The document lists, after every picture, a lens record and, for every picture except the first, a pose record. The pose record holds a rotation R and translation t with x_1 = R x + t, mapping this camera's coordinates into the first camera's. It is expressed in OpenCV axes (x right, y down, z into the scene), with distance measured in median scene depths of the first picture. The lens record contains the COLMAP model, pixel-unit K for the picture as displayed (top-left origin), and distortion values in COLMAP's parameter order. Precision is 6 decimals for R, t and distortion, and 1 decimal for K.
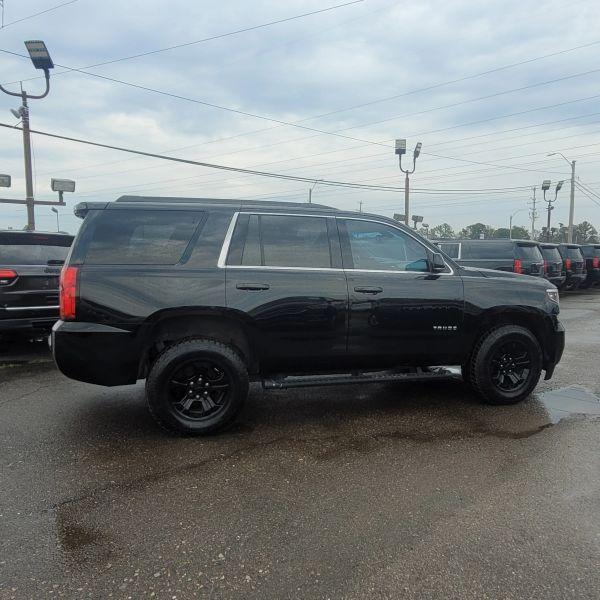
lens RADIAL K [[489.4, 0, 302.6], [0, 489.4, 299.0], [0, 0, 1]] dist [-0.018324, 0.030285]
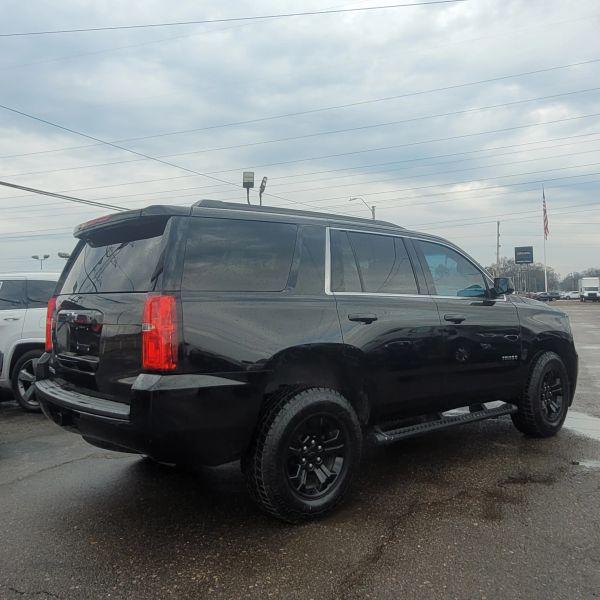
lens RADIAL K [[561.9, 0, 298.3], [0, 561.9, 300.7], [0, 0, 1]] dist [0.026937, 0.000000]
pose [[0.923905, -0.025520, 0.381770, -0.114964], [0.063328, 0.994211, -0.086797, 0.004449], [-0.377345, 0.104368, 0.920173, 0.038027]]
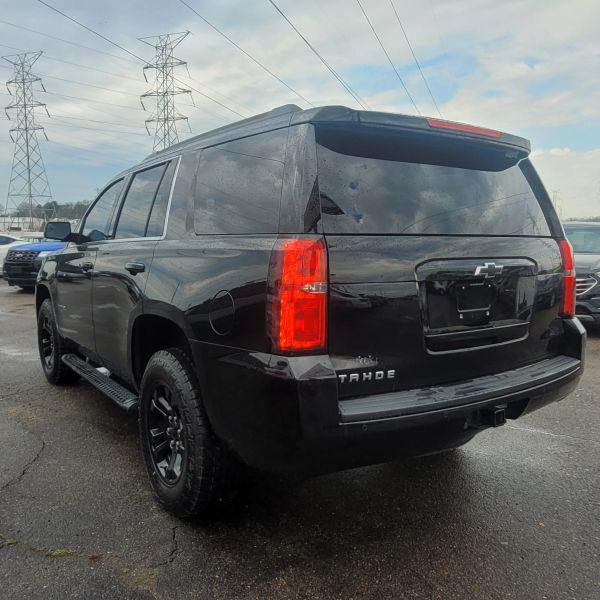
lens RADIAL K [[561.9, 0, 295.4], [0, 561.9, 301.5], [0, 0, 1]] dist [0.026937, 0.000000]
pose [[-0.294280, -0.119840, 0.948176, -0.222849], [0.089791, 0.984252, 0.152267, -0.027896], [-0.951492, 0.129947, -0.278885, 0.319286]]
